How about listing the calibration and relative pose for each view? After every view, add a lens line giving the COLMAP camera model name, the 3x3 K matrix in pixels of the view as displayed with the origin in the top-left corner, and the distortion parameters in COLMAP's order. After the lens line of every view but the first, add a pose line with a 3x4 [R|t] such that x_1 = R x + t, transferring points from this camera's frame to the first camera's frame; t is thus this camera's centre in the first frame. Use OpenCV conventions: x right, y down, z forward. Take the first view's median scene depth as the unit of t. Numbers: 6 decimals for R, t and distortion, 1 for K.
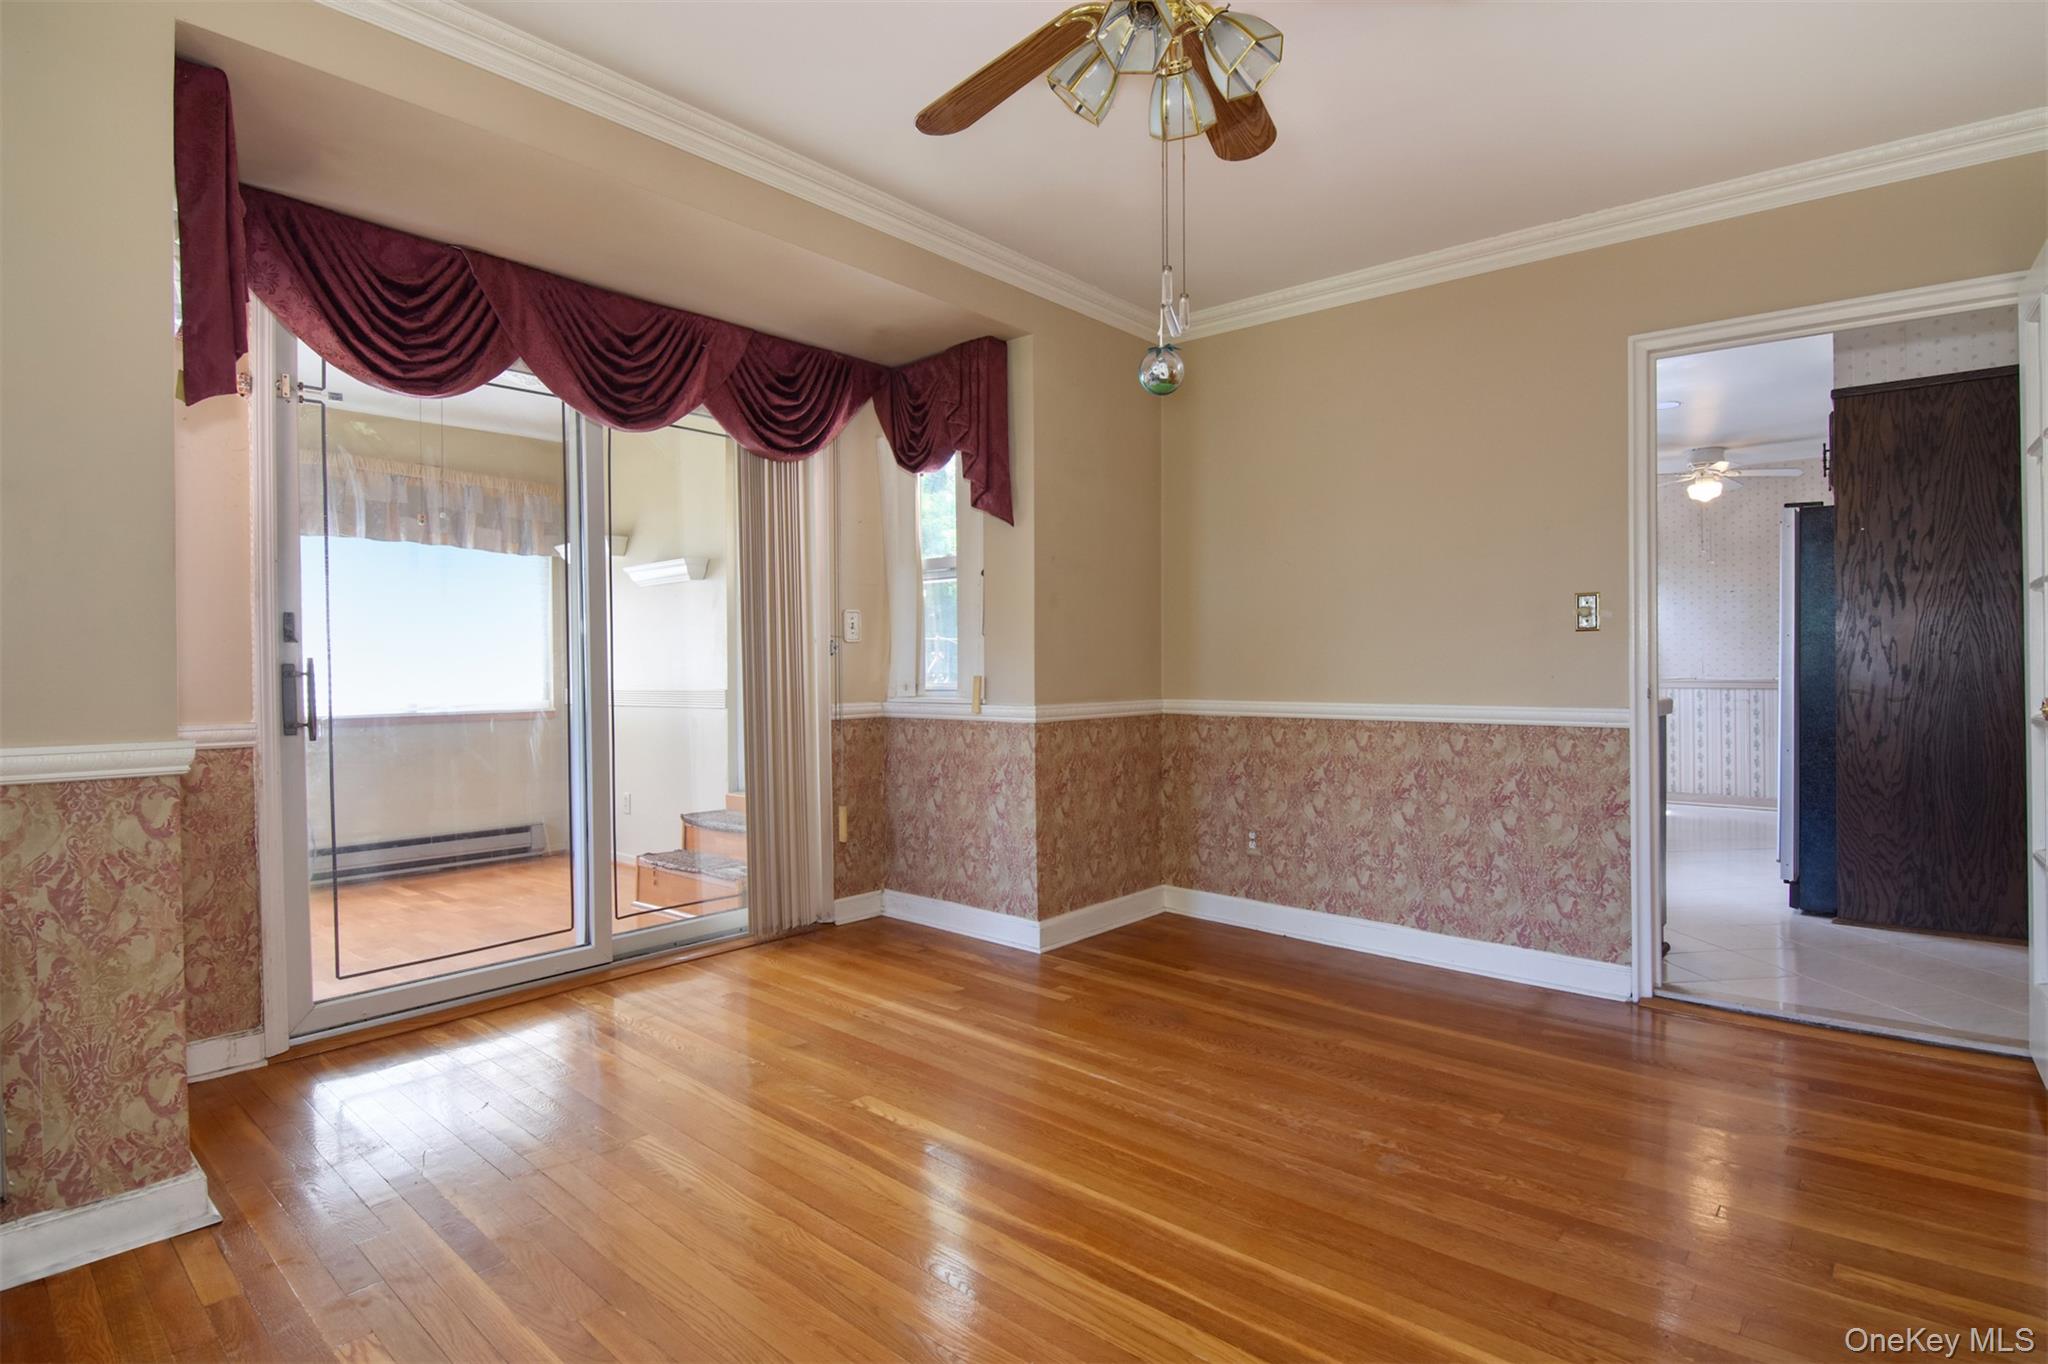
lens RADIAL K [[1031.0, 0, 1042.6], [0, 1031.0, 676.6], [0, 0, 1]] dist [-0.025368, -0.001426]
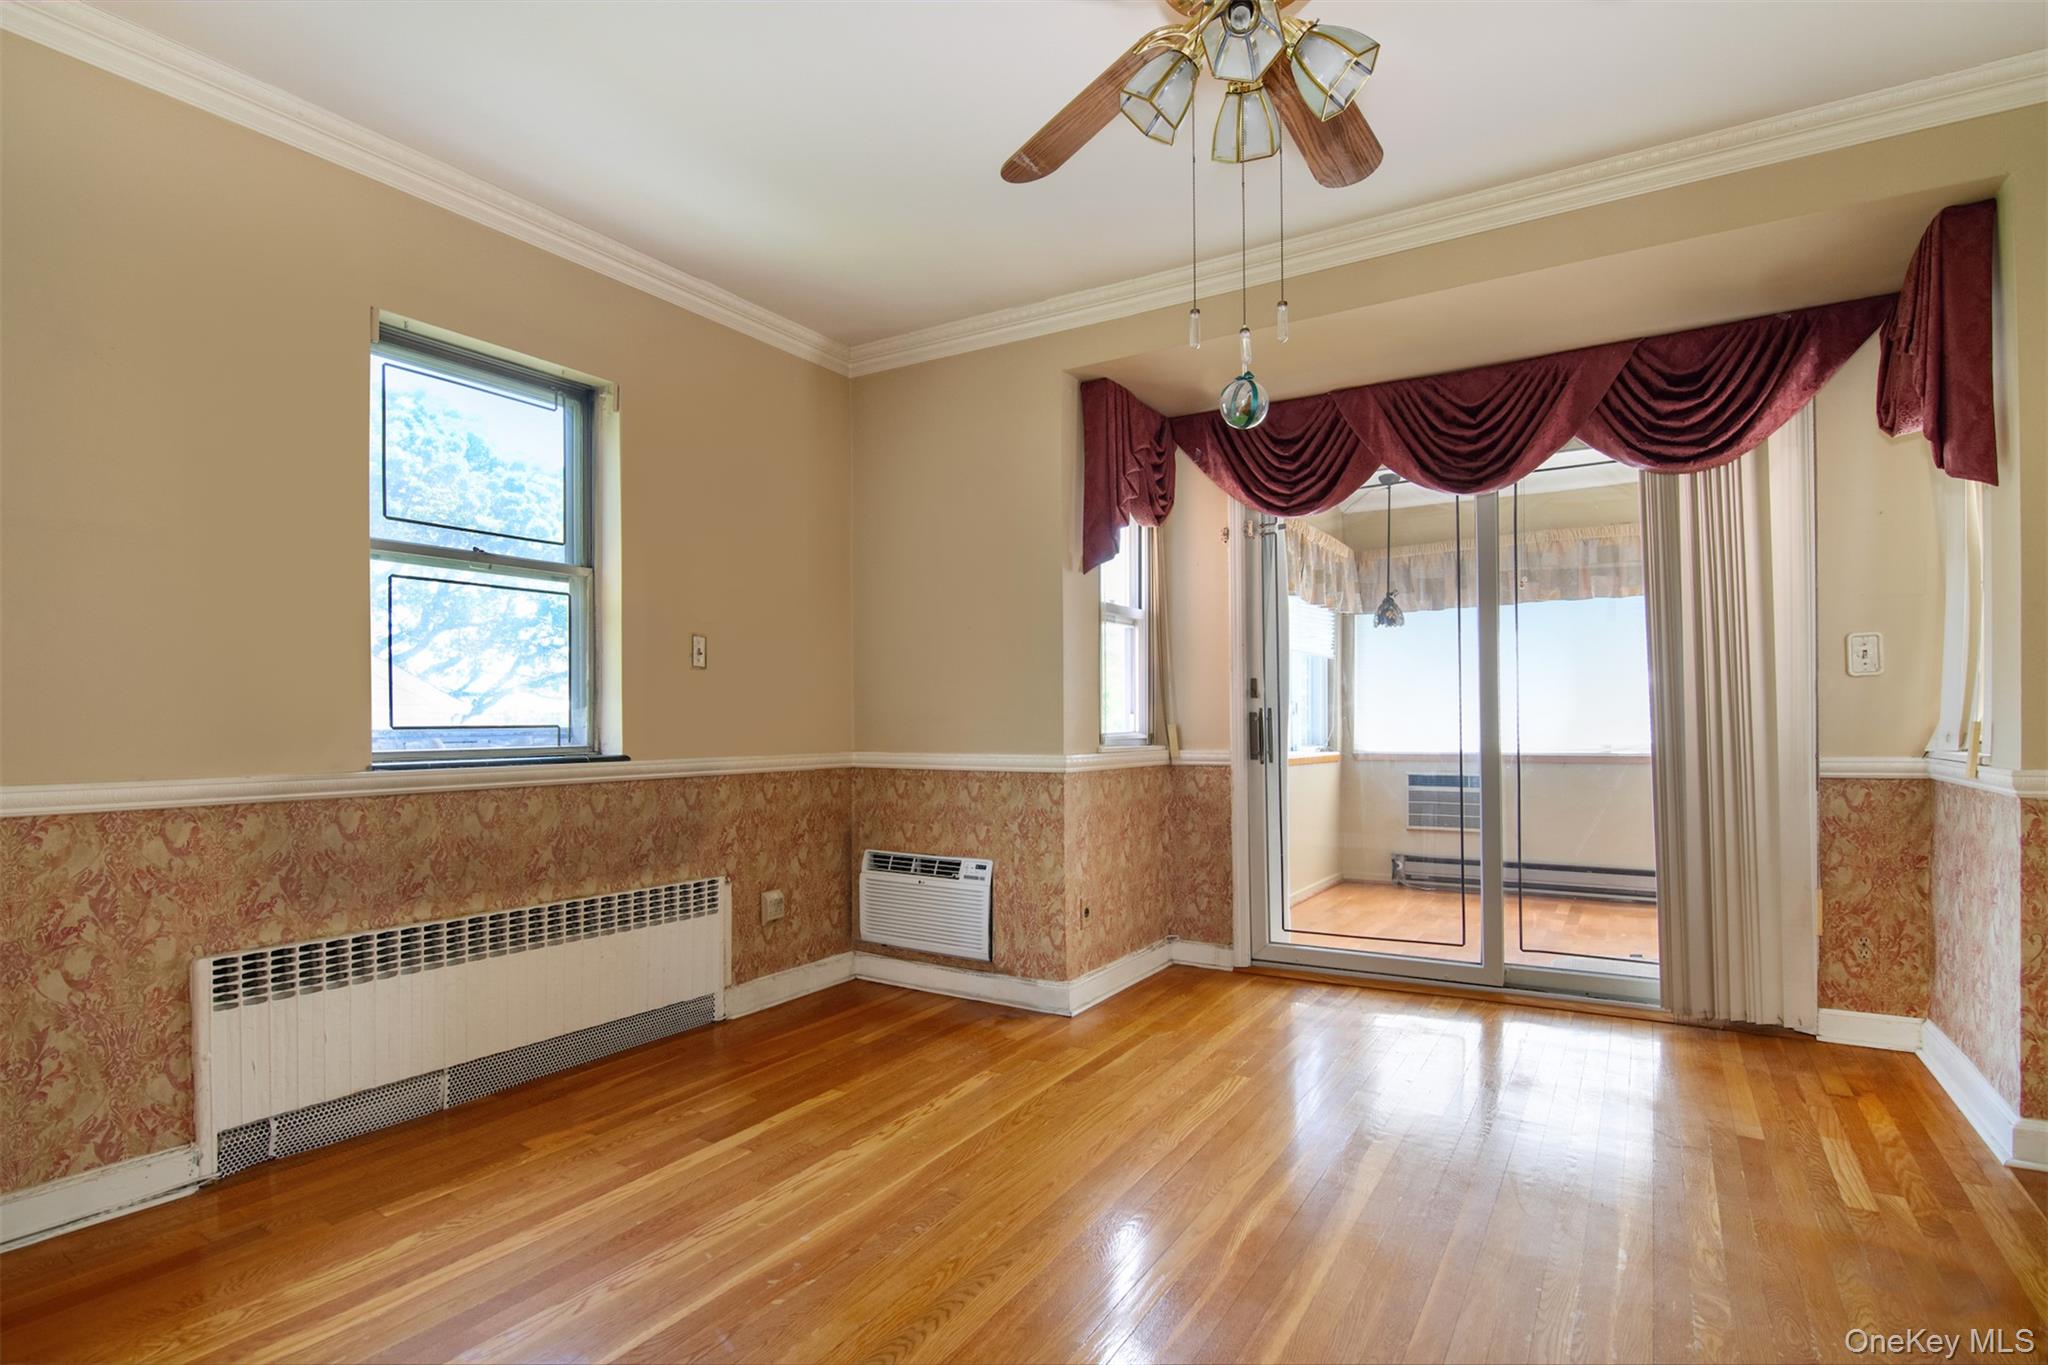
lens RADIAL K [[986.0, 0, 1025.8], [0, 986.0, 733.5], [0, 0, 1]] dist [-0.021342, -0.000674]
pose [[0.147536, 0.013439, -0.988965, 0.471207], [0.000204, 0.999907, 0.013618, -0.001089], [0.989057, -0.002211, 0.147519, 0.322653]]
